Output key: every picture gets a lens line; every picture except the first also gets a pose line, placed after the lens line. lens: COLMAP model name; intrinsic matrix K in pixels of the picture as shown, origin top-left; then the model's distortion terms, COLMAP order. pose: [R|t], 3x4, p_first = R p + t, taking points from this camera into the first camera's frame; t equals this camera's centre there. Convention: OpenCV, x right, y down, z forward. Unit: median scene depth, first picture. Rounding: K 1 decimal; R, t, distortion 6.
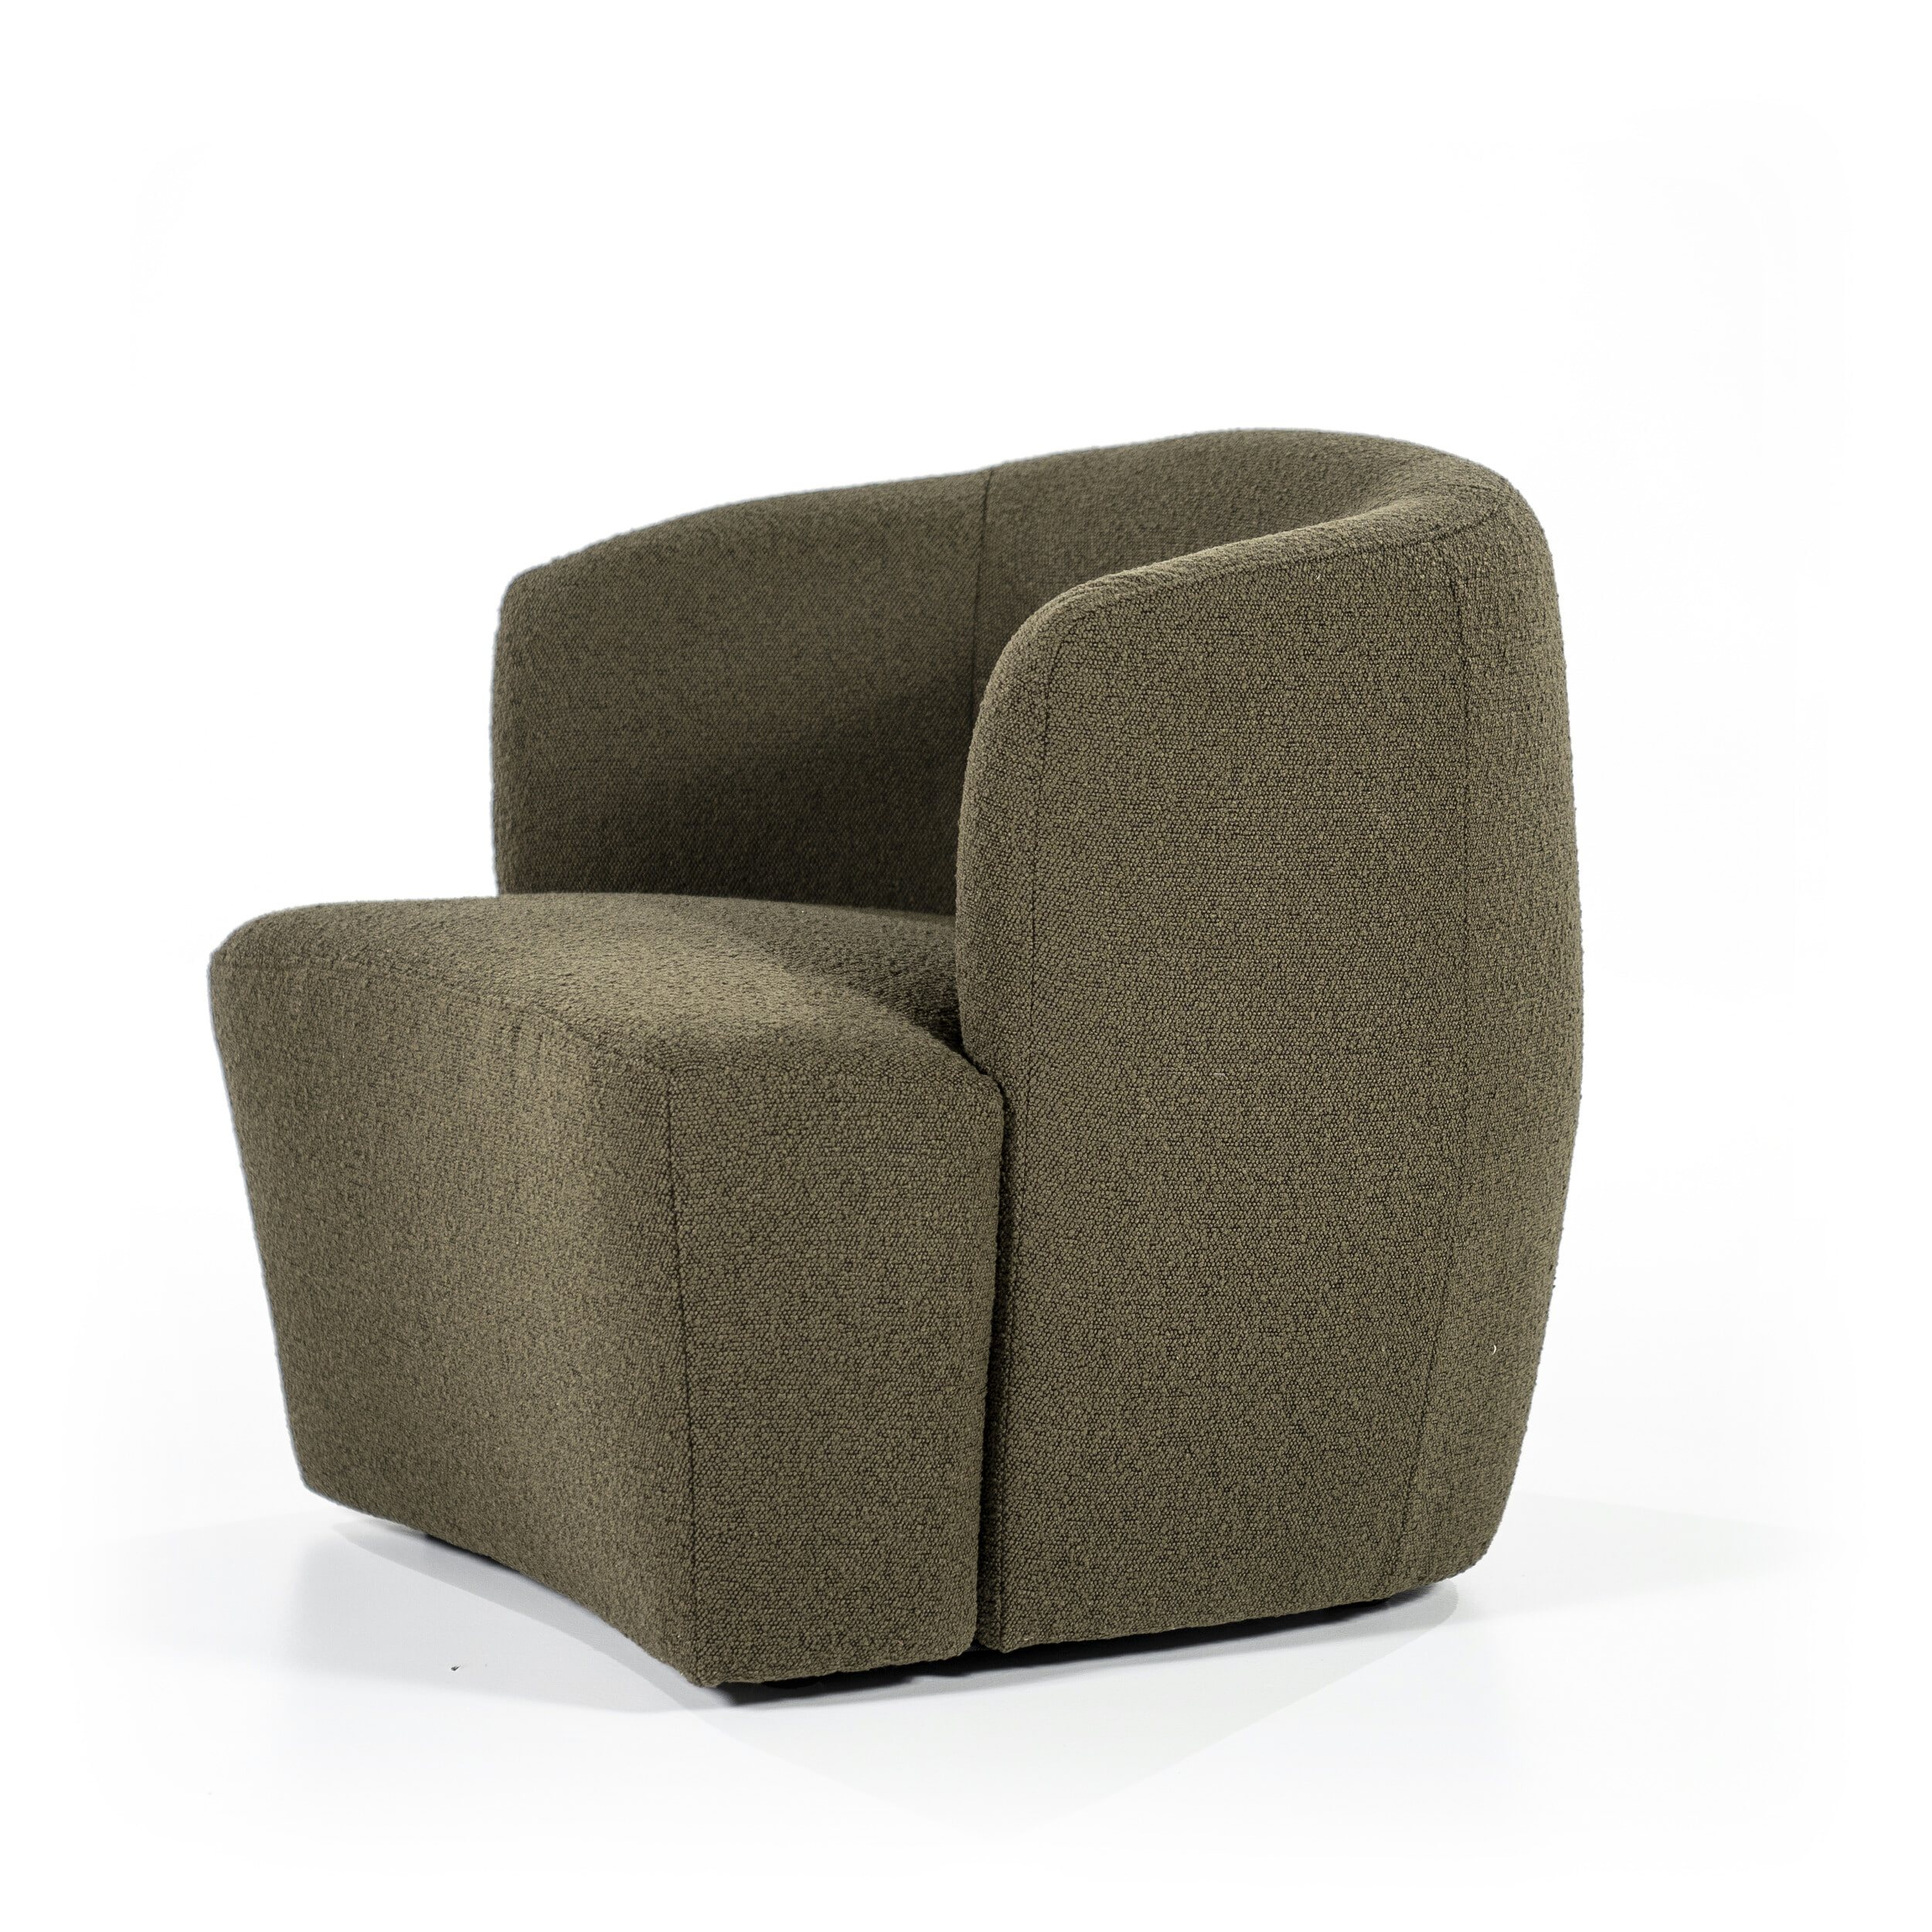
lens RADIAL K [[5898.9, 0, 969.3], [0, 5898.9, 956.3], [0, 0, 1]] dist [0.055120, 0.000000]
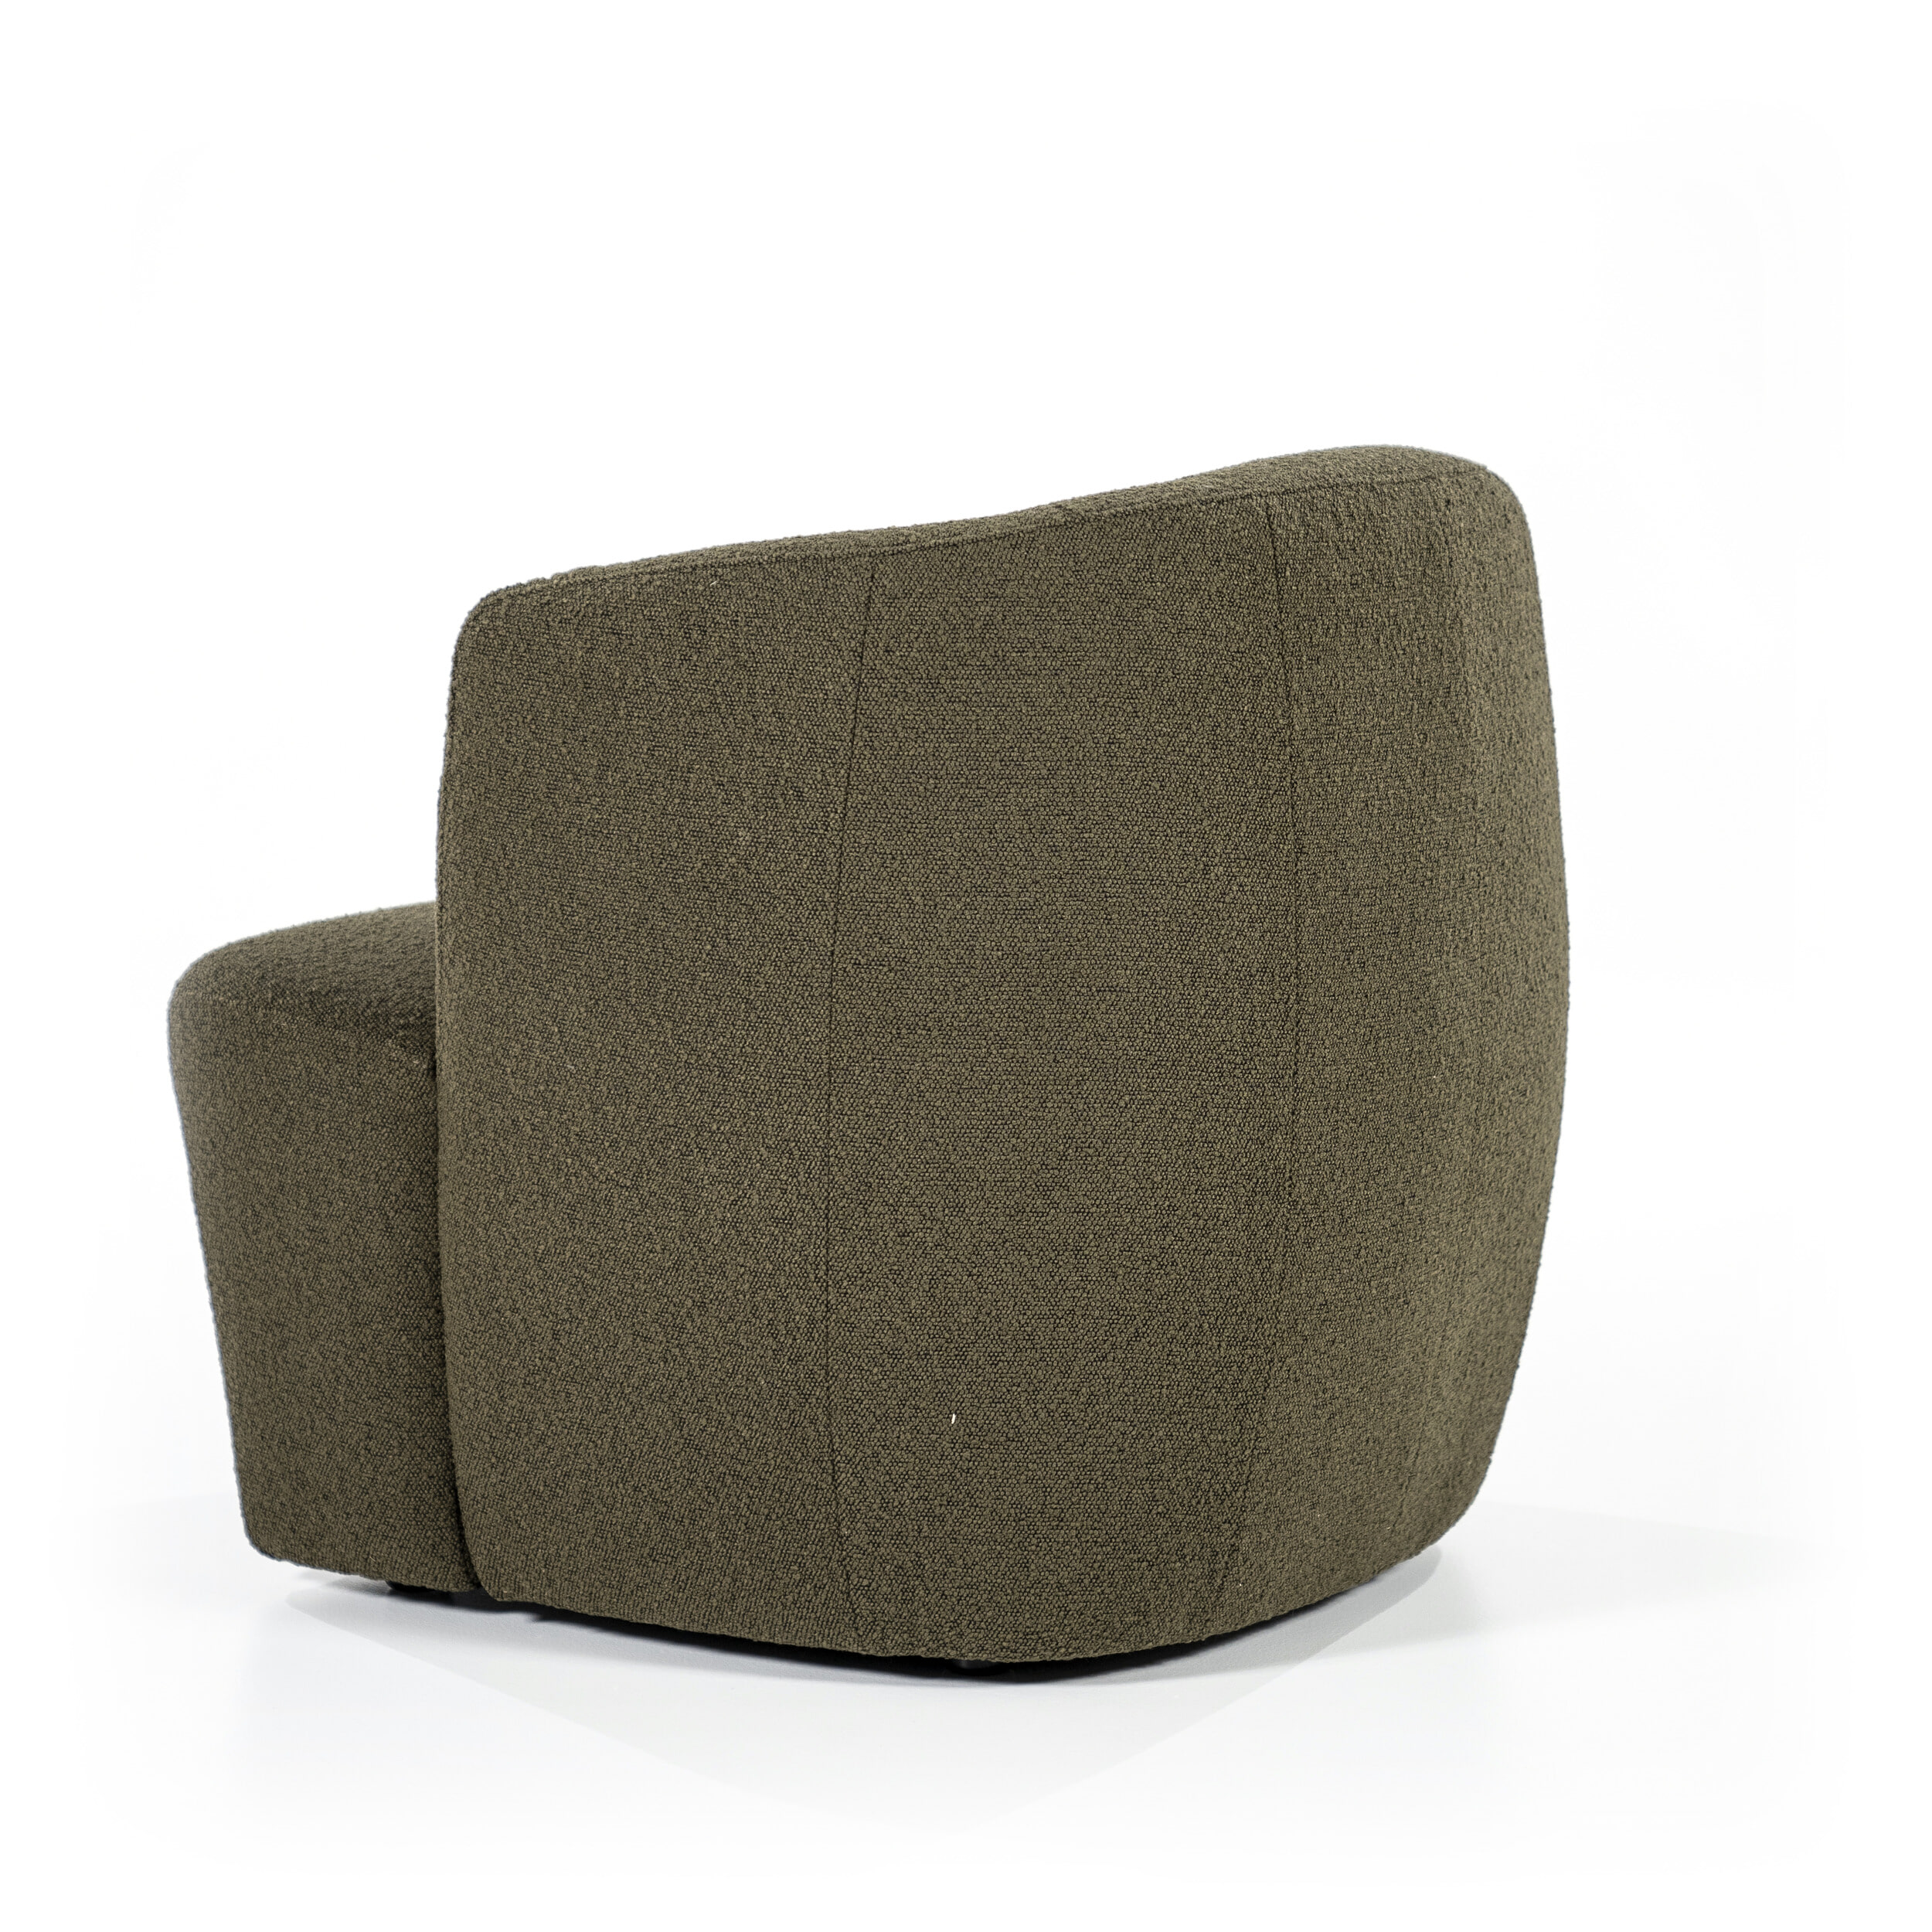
lens RADIAL K [[5898.9, 0, 968.7], [0, 5898.9, 960.7], [0, 0, 1]] dist [0.055120, 0.000000]
pose [[0.496776, 0.109006, -0.861006, 0.940577], [-0.112615, 0.991790, 0.060587, -0.066641], [0.860541, 0.066864, 0.504973, 0.547584]]
